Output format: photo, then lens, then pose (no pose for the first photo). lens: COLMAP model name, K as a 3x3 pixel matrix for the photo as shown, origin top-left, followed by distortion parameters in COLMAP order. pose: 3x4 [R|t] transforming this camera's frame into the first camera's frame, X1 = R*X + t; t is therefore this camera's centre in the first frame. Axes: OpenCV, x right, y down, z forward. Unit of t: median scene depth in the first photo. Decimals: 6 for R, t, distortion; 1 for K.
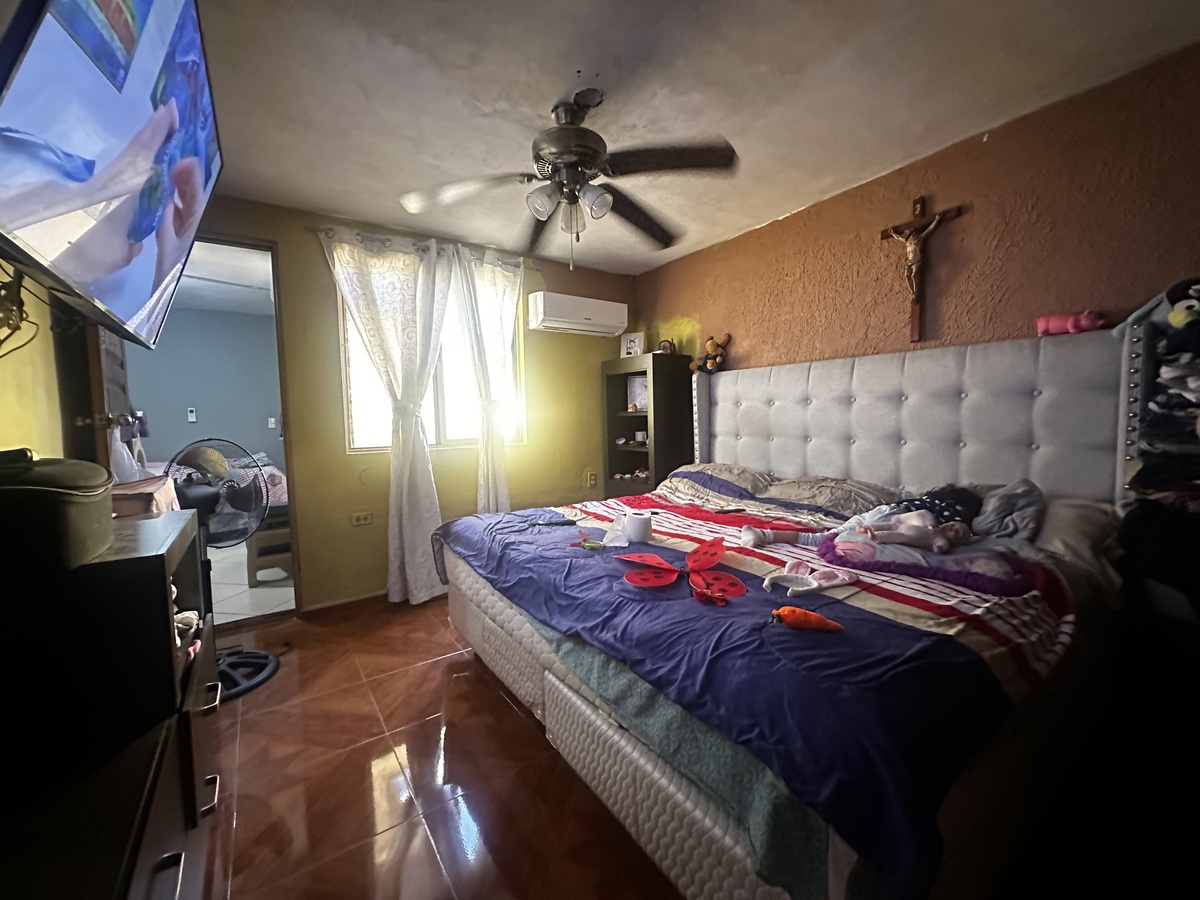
lens RADIAL K [[478.0, 0, 597.9], [0, 478.0, 449.7], [0, 0, 1]] dist [-0.002141, 0.000844]
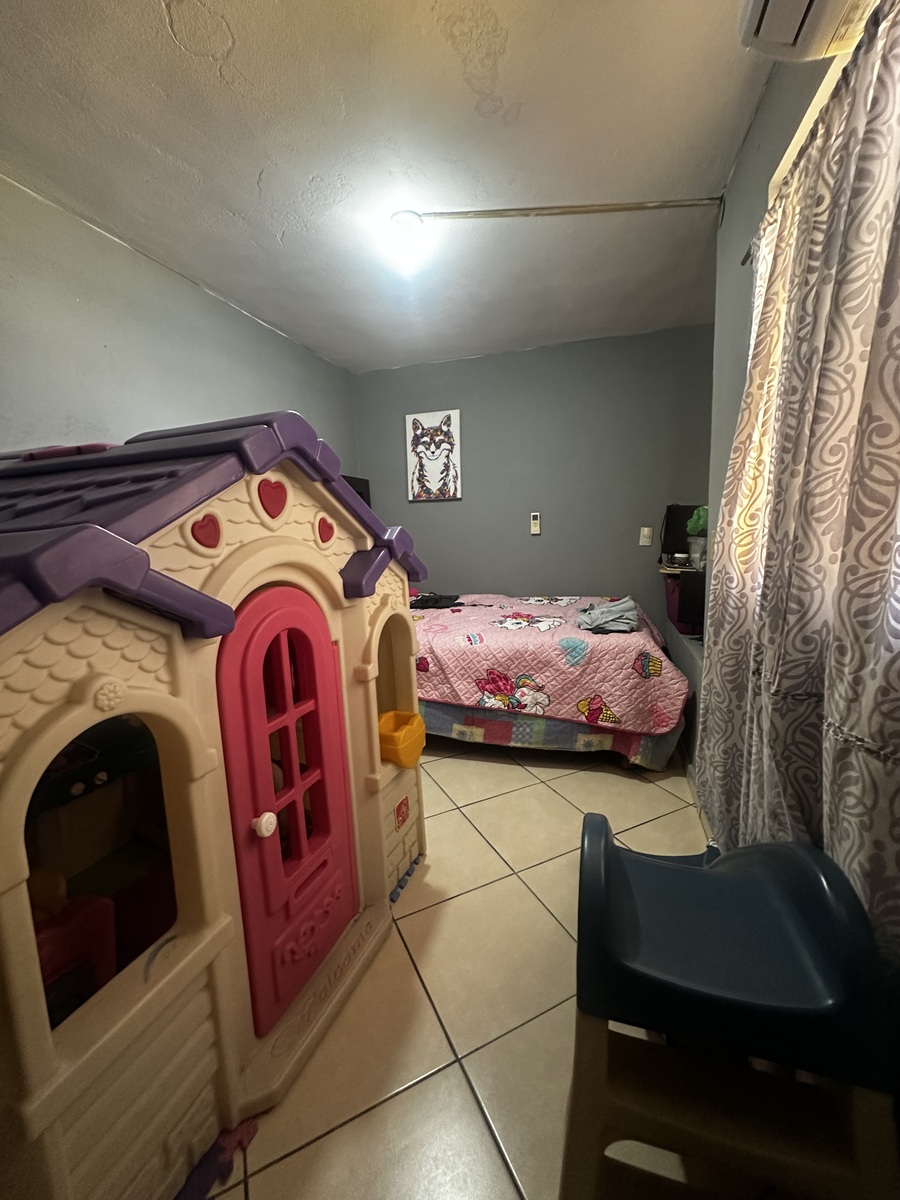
lens RADIAL K [[478.0, 0, 449.7], [0, 478.0, 600.6], [0, 0, 1]] dist [-0.002141, 0.000844]
pose [[0.587779, 0.120005, -0.800071, -0.380562], [-0.031274, 0.991569, 0.125752, -0.046009], [0.808417, -0.048893, 0.586577, 0.514036]]
